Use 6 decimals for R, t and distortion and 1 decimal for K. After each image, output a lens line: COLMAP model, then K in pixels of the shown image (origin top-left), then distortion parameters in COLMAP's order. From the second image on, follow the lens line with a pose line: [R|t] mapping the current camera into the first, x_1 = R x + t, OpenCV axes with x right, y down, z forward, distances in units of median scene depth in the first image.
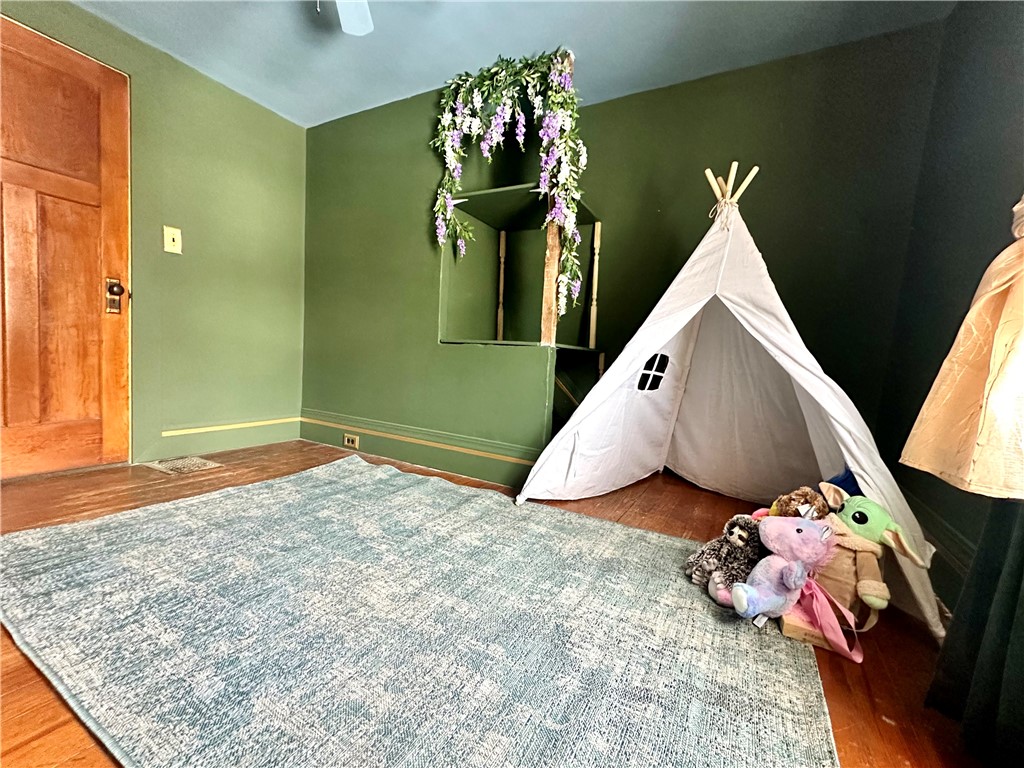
lens RADIAL K [[438.8, 0, 513.4], [0, 438.8, 379.1], [0, 0, 1]] dist [-0.000908, -0.000033]
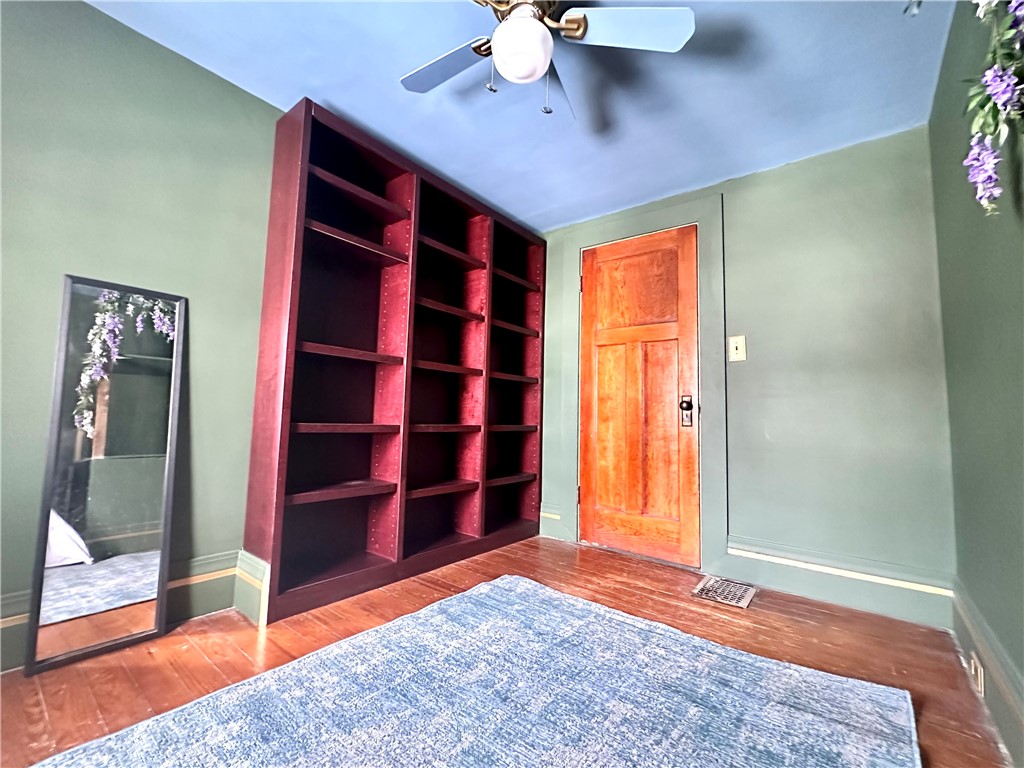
lens RADIAL K [[438.8, 0, 513.4], [0, 438.8, 379.1], [0, 0, 1]] dist [-0.000908, -0.000033]
pose [[-0.159612, -0.147650, -0.976076, 0.309703], [-0.095844, 0.986398, -0.133539, -0.084238], [0.982516, 0.072237, -0.171592, 0.827458]]
